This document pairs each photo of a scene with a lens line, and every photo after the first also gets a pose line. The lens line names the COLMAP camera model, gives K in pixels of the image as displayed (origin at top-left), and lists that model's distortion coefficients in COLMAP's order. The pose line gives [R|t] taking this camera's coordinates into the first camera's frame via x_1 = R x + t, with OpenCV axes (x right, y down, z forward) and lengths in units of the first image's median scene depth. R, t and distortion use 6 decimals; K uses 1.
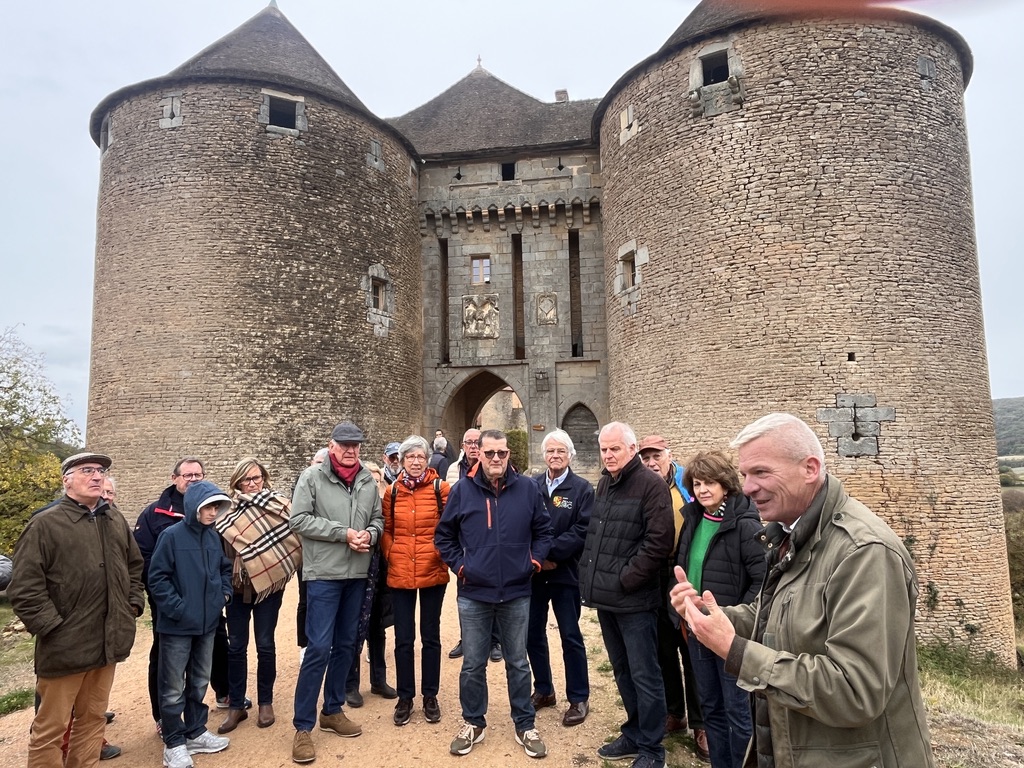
lens RADIAL K [[658.2, 0, 507.5], [0, 658.2, 386.3], [0, 0, 1]] dist [-0.001488, -0.000227]
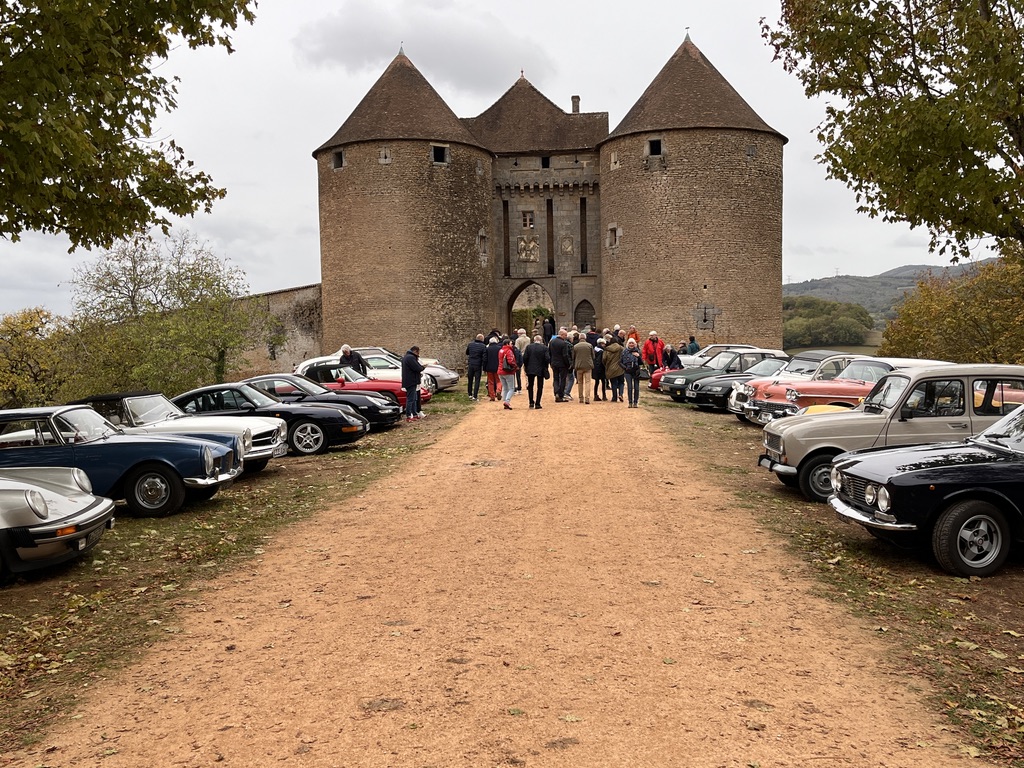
lens RADIAL K [[1076.1, 0, 513.0], [0, 1076.1, 389.9], [0, 0, 1]] dist [0.125992, 0.000000]
pose [[0.996941, -0.005869, 0.077936, -0.306876], [-0.006491, 0.987515, 0.157389, -0.187865], [-0.077886, -0.157413, 0.984457, -1.852454]]
